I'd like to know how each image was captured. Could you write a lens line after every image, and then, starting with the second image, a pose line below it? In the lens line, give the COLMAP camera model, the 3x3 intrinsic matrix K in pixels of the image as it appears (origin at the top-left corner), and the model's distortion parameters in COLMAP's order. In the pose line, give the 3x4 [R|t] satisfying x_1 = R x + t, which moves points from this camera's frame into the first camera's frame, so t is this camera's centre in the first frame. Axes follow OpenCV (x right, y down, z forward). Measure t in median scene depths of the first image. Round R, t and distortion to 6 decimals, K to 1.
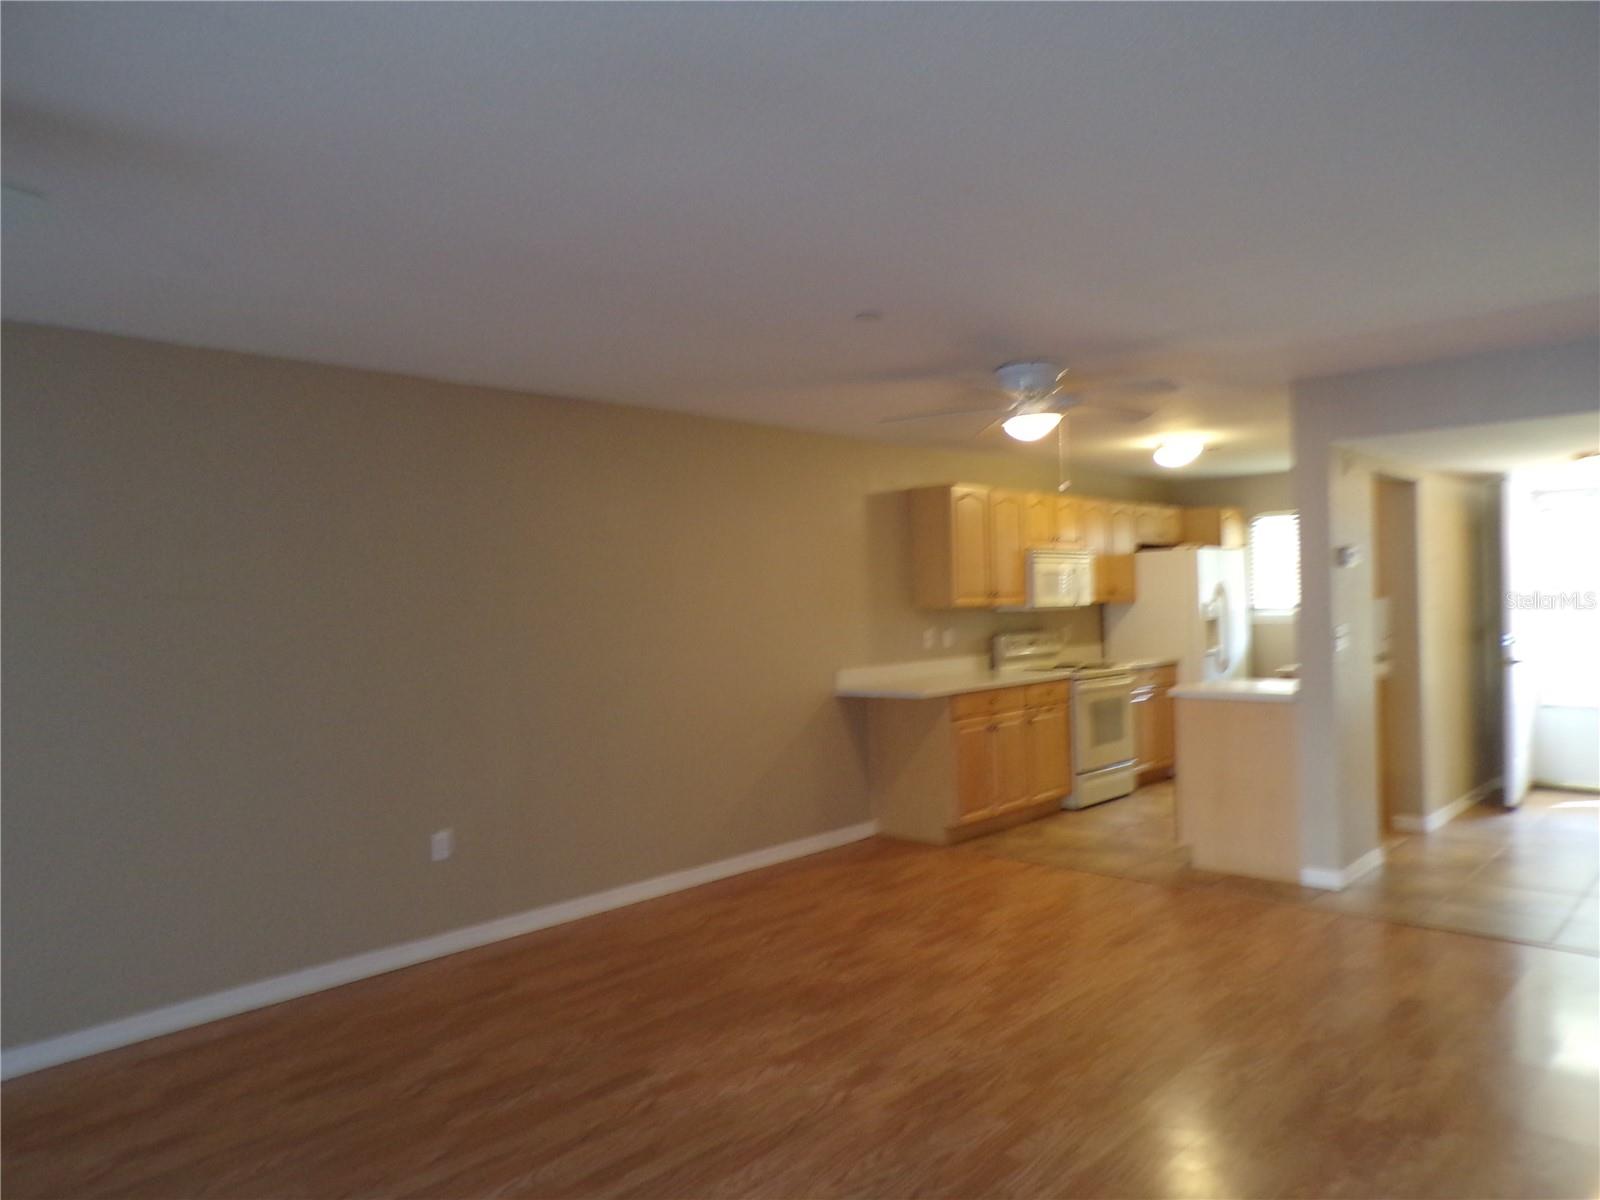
lens RADIAL K [[1089.1, 0, 796.5], [0, 1089.1, 604.7], [0, 0, 1]] dist [0.007483, 0.005232]
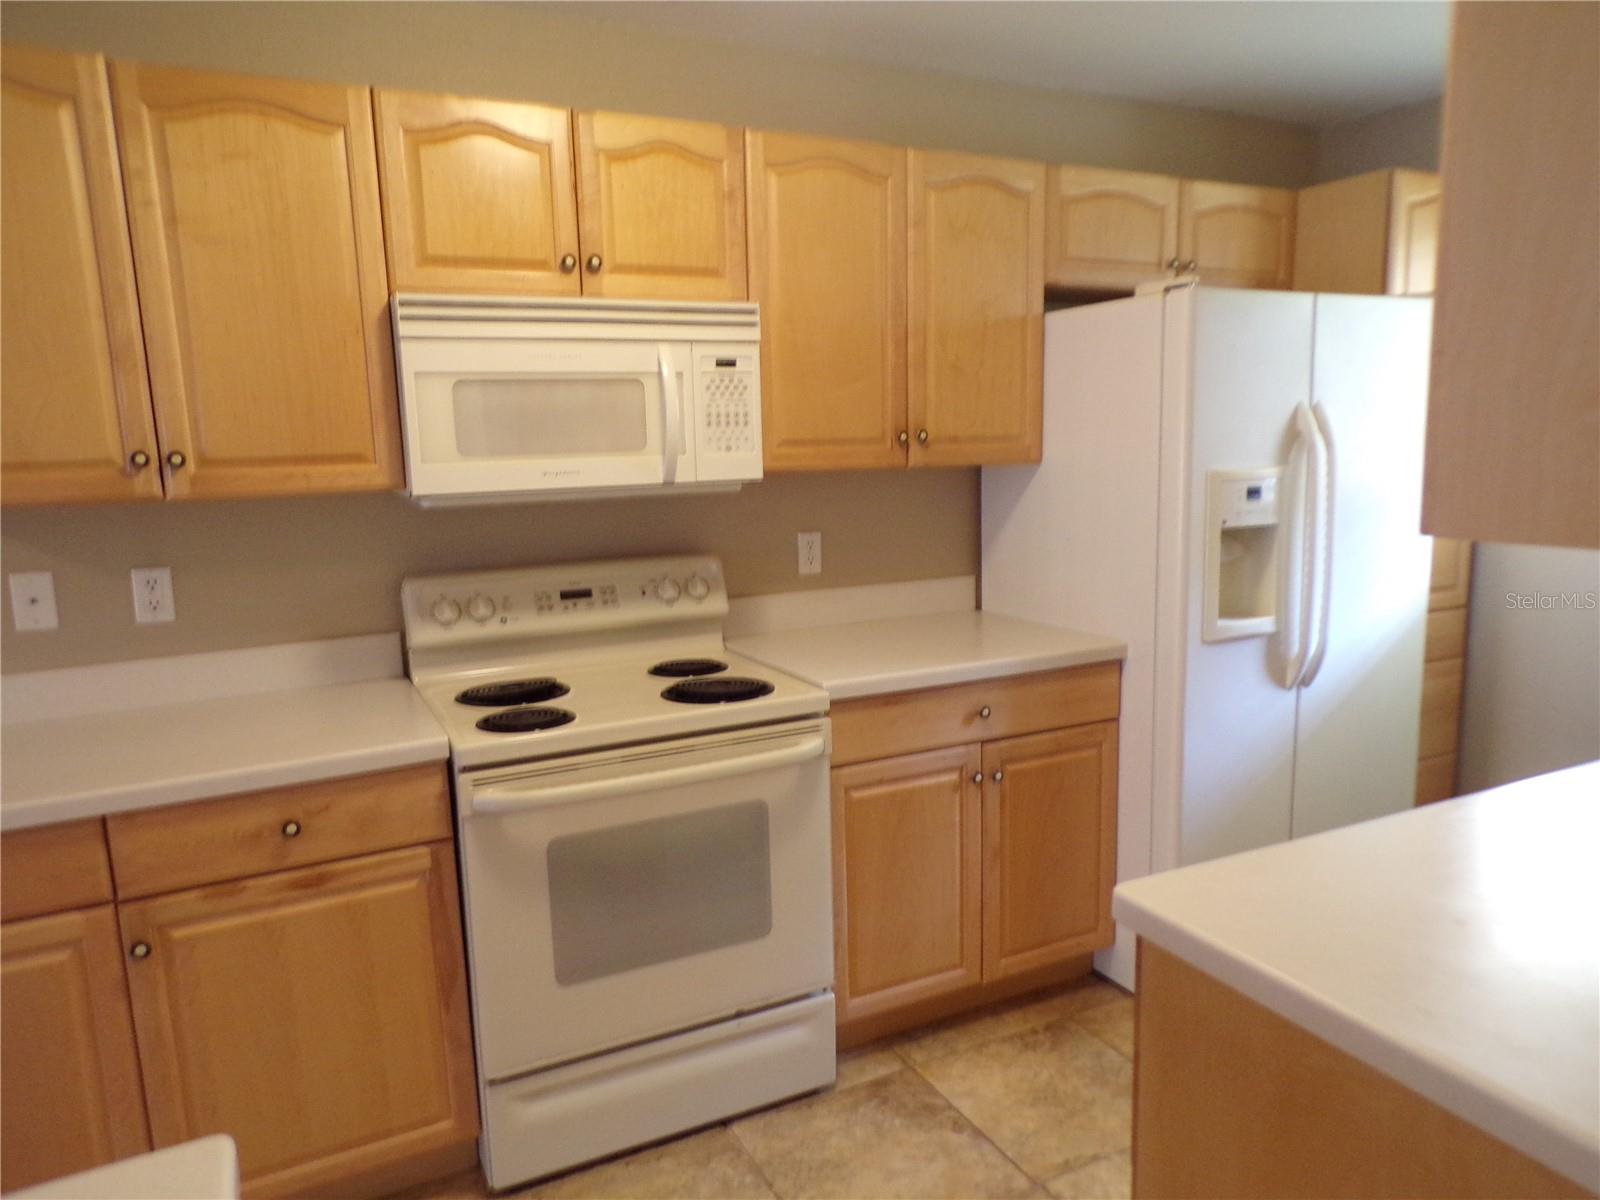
lens RADIAL K [[1089.1, 0, 797.4], [0, 1089.1, 604.8], [0, 0, 1]] dist [0.007483, 0.005232]
pose [[0.939979, 0.049982, -0.337551, 0.398592], [0.004690, 0.987228, 0.159243, -0.015106], [0.341199, -0.151268, 0.927740, 0.727325]]
